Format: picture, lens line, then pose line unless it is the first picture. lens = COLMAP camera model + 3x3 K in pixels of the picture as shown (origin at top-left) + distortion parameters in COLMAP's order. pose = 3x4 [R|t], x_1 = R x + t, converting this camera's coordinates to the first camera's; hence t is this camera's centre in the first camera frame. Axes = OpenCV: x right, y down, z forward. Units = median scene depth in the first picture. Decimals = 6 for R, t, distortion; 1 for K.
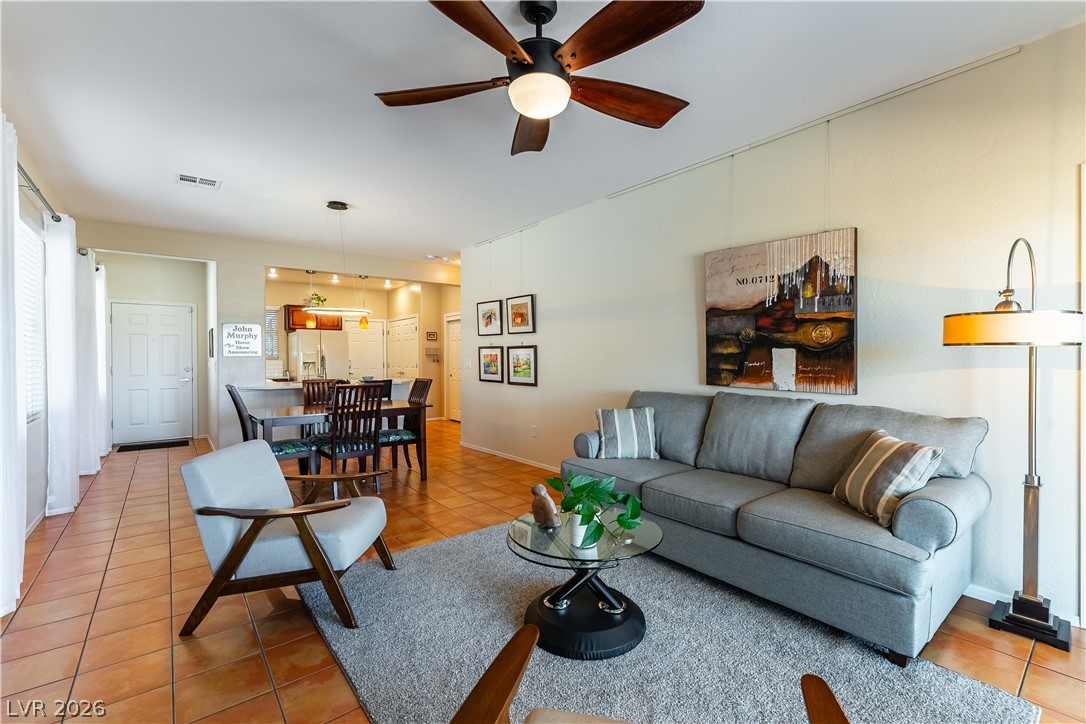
lens RADIAL K [[468.1, 0, 547.7], [0, 468.1, 358.5], [0, 0, 1]] dist [0.001727, -0.000145]
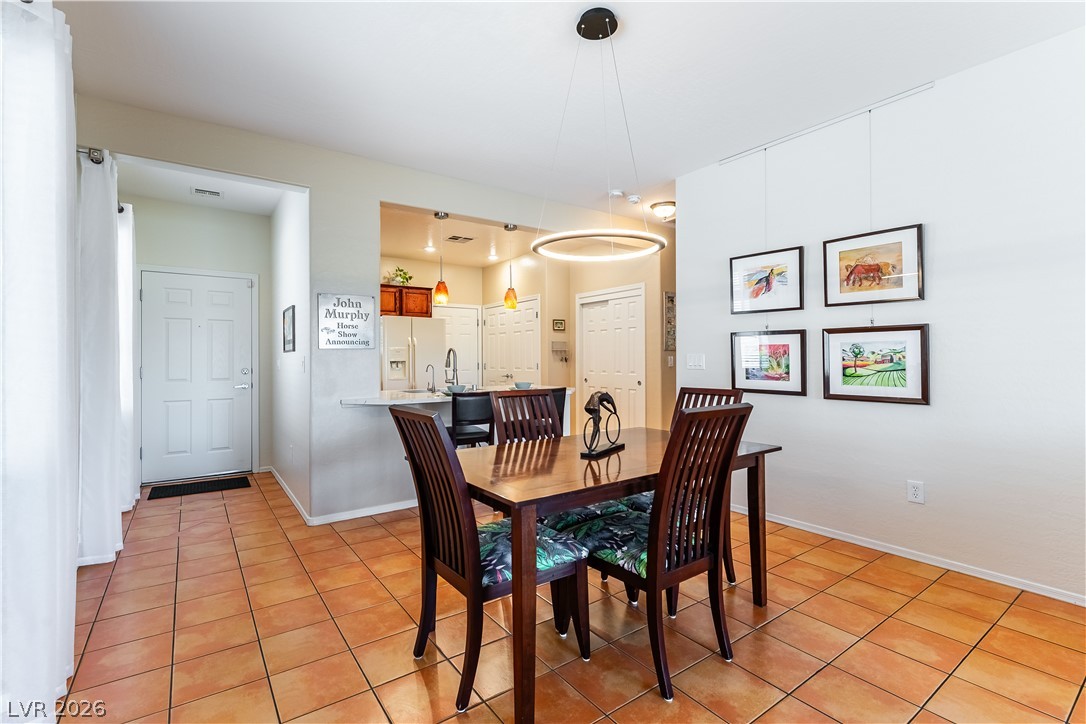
lens RADIAL K [[494.4, 0, 539.5], [0, 494.4, 354.5], [0, 0, 1]] dist [-0.000285, 0.000144]
pose [[0.997743, -0.001058, -0.067136, -0.363204], [0.000304, 0.999937, -0.011248, 0.009602], [0.067143, 0.011203, 0.997680, 0.385046]]
